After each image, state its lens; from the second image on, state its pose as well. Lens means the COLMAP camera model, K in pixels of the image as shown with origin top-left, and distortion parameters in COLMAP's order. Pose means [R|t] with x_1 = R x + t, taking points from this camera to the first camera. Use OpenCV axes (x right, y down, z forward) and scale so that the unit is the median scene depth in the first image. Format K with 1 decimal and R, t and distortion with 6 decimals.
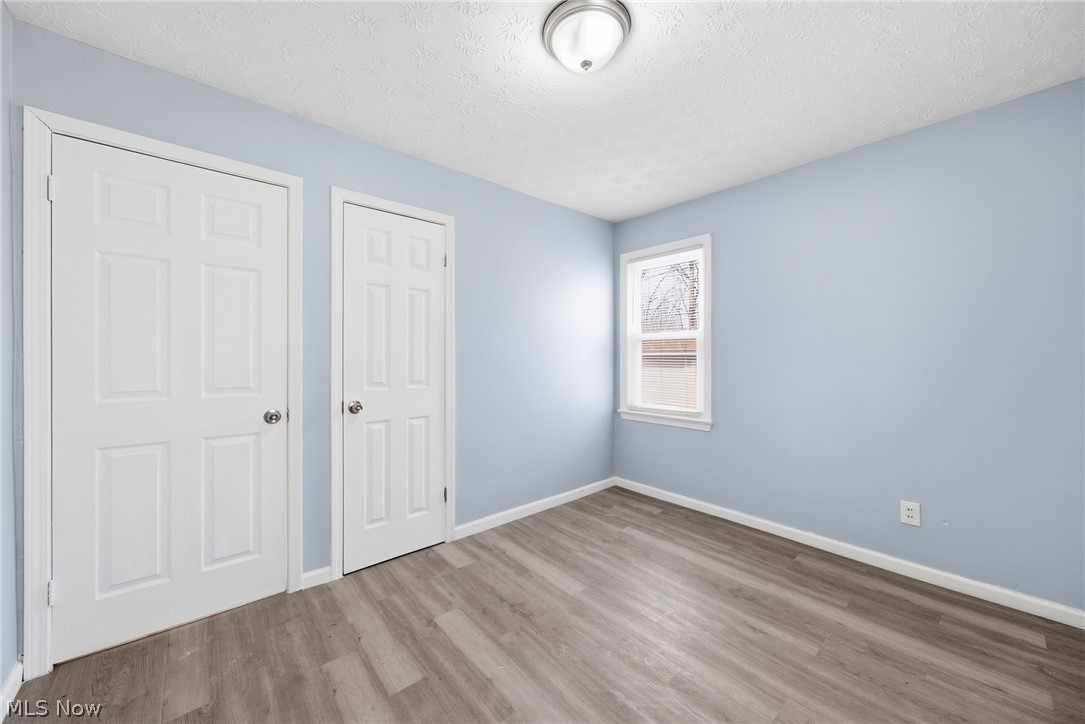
lens RADIAL K [[402.7, 0, 543.3], [0, 402.7, 361.5], [0, 0, 1]] dist [-0.003134, 0.001073]
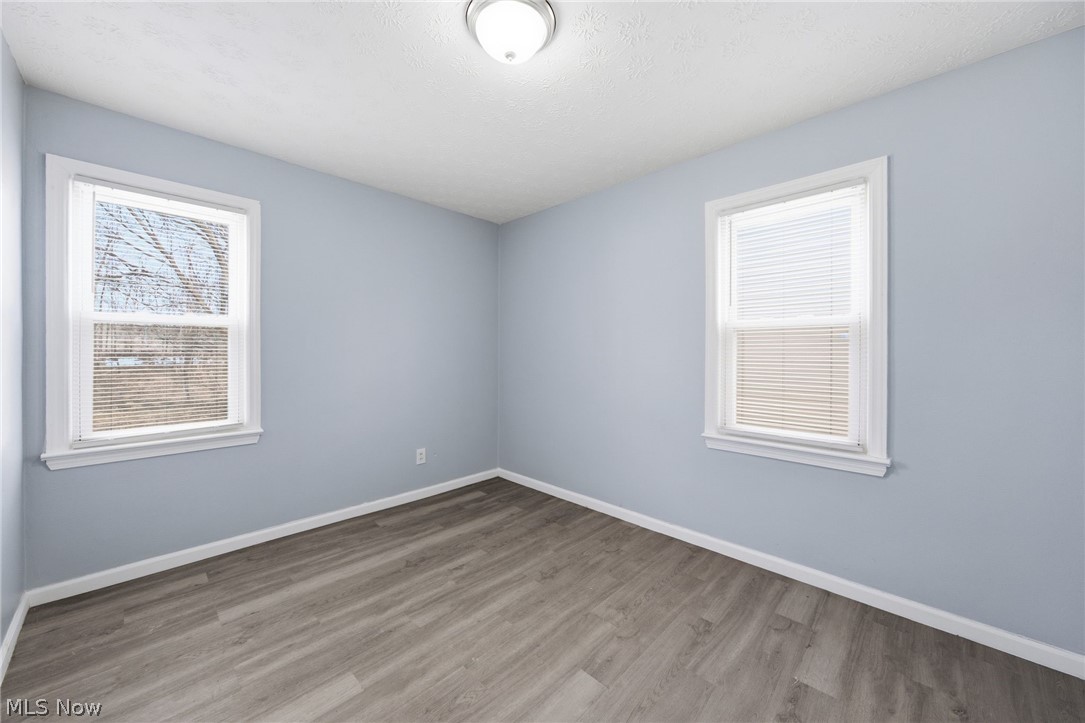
lens RADIAL K [[402.7, 0, 523.7], [0, 402.7, 355.8], [0, 0, 1]] dist [-0.003134, 0.001073]
pose [[-0.060178, -0.010854, 0.998129, -0.565574], [0.009817, 0.999886, 0.011465, -0.009727], [-0.998139, 0.010489, -0.060064, 0.660035]]
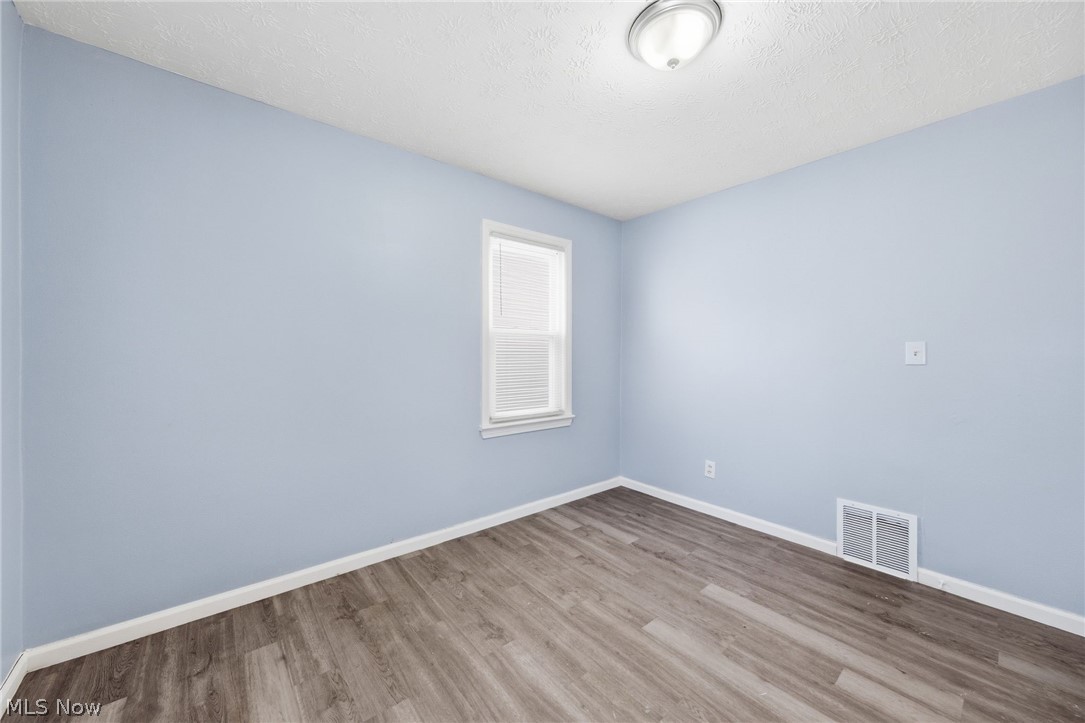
lens RADIAL K [[402.7, 0, 546.3], [0, 402.7, 356.8], [0, 0, 1]] dist [-0.003134, 0.001073]
pose [[-0.999924, -0.008355, 0.009092, 0.263277], [-0.008171, 0.999766, 0.020028, -0.016520], [-0.009257, 0.019952, -0.999758, 1.288962]]
